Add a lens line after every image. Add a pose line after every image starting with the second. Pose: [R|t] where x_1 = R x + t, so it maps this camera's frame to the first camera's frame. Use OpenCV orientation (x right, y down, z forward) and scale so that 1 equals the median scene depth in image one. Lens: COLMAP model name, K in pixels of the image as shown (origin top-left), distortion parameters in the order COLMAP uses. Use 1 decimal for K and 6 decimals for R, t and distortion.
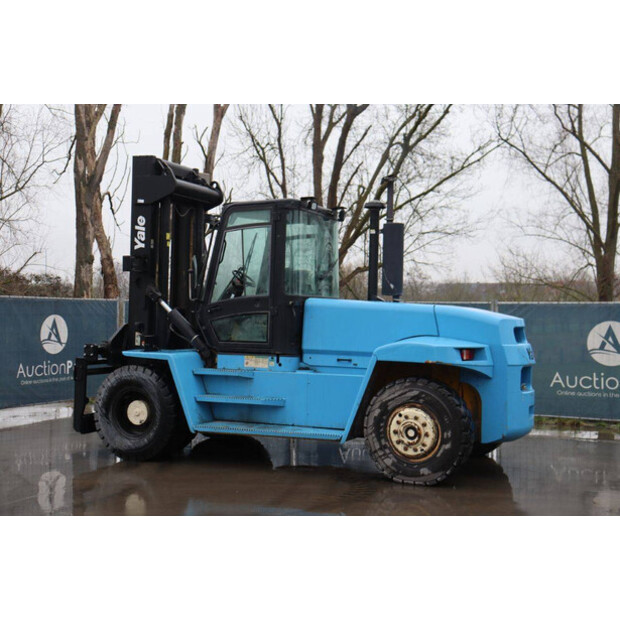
lens RADIAL K [[855.7, 0, 310.0], [0, 855.7, 310.0], [0, 0, 1]] dist [0.079491, 0.051550]
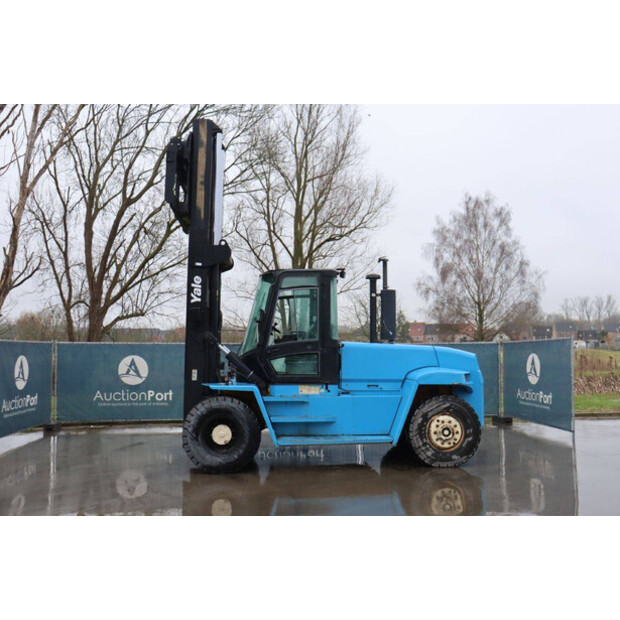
lens RADIAL K [[598.7, 0, 310.2], [0, 598.7, 305.7], [0, 0, 1]] dist [-0.090554, 0.008308]
pose [[0.873621, 0.023453, 0.486042, -0.526376], [0.009808, 0.997786, -0.065774, -0.008703], [-0.486508, 0.062229, 0.871457, 0.185481]]
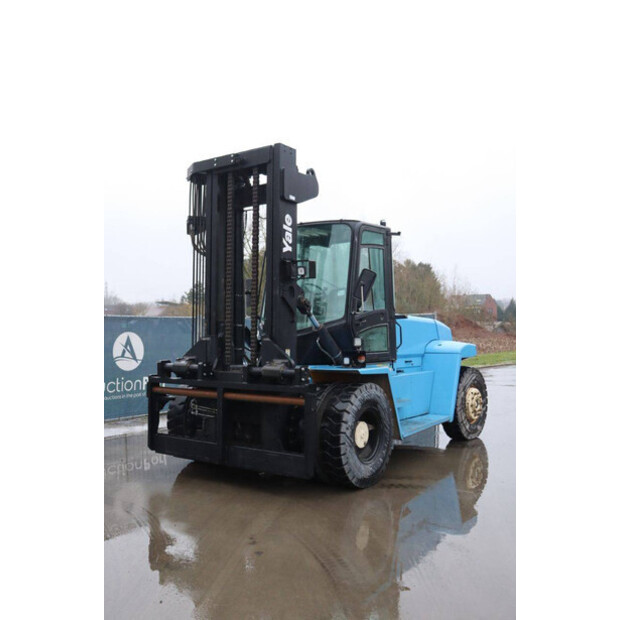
lens RADIAL K [[627.4, 0, 310.0], [0, 627.4, 310.0], [0, 0, 1]] dist [-0.105431, -0.001666]
pose [[0.206314, 0.016266, 0.978351, -0.895627], [0.004879, 0.999832, -0.017652, -0.002470], [-0.978474, 0.008415, 0.206200, 0.943878]]
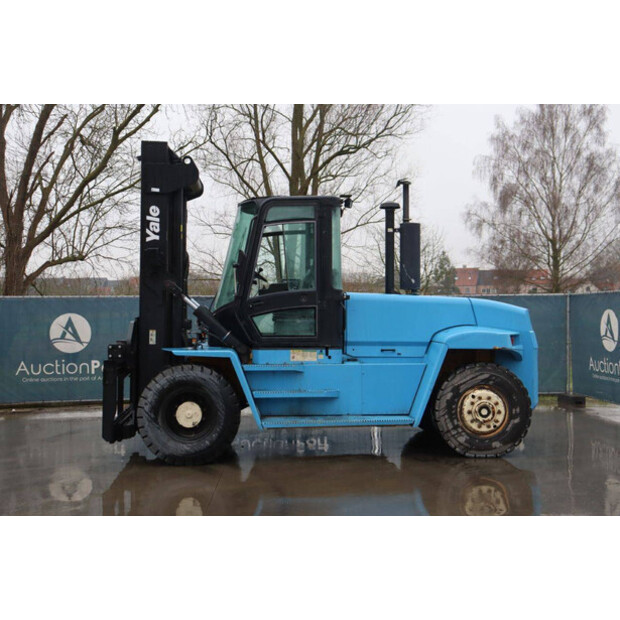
lens RADIAL K [[834.9, 0, 310.0], [0, 834.9, 310.0], [0, 0, 1]] dist [0.042525, 0.098989]
pose [[0.878461, -0.016688, 0.477523, -0.538195], [0.012900, 0.999854, 0.011211, -0.004505], [-0.477641, -0.003689, 0.878548, 0.130939]]
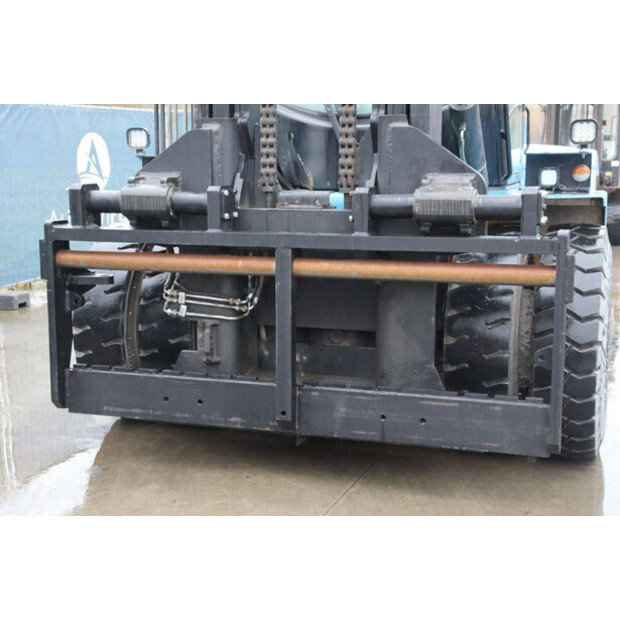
lens RADIAL K [[923.7, 0, 310.0], [0, 923.7, 310.0], [0, 0, 1]] dist [0.039204, 0.066650]
pose [[-0.105104, -0.182413, 0.977588, -0.644820], [-0.000309, 0.983039, 0.183396, 0.022659], [-0.994461, 0.018974, -0.103377, 1.213953]]
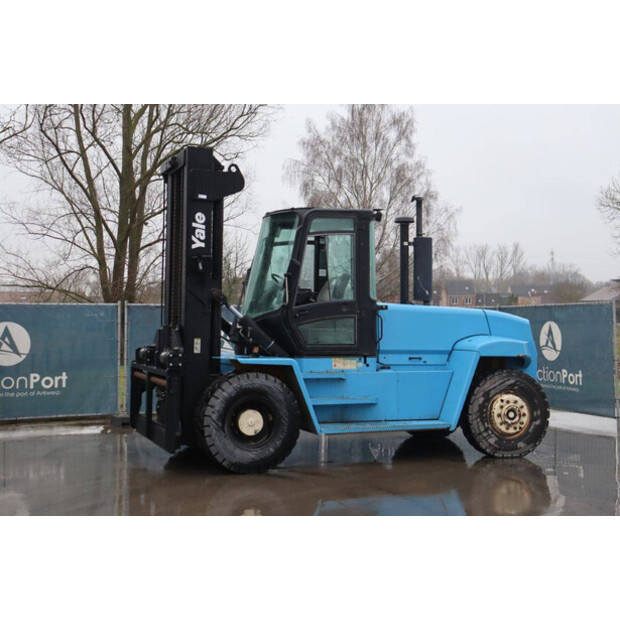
lens RADIAL K [[922.3, 0, 310.0], [0, 922.3, 310.0], [0, 0, 1]] dist [0.115907, 0.112579]
pose [[0.719311, -0.001964, 0.694686, -0.891333], [0.003096, 0.999995, -0.000379, -0.004519], [-0.694682, 0.002423, 0.719313, 0.225237]]
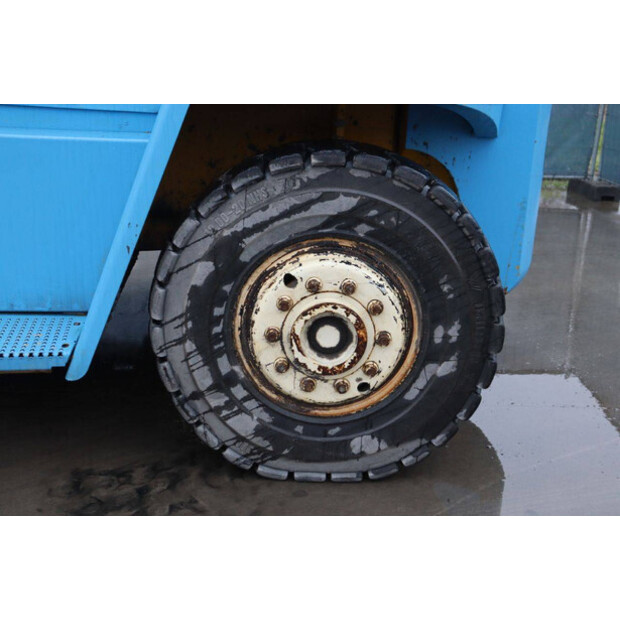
lens RADIAL K [[829.4, 0, 310.0], [0, 829.4, 310.0], [0, 0, 1]] dist [0.013243, 0.004011]
pose [[0.877612, -0.131898, 0.460870, -0.018881], [-0.029314, 0.944836, 0.326228, 0.035174], [-0.478475, -0.299812, 0.825333, 0.681966]]
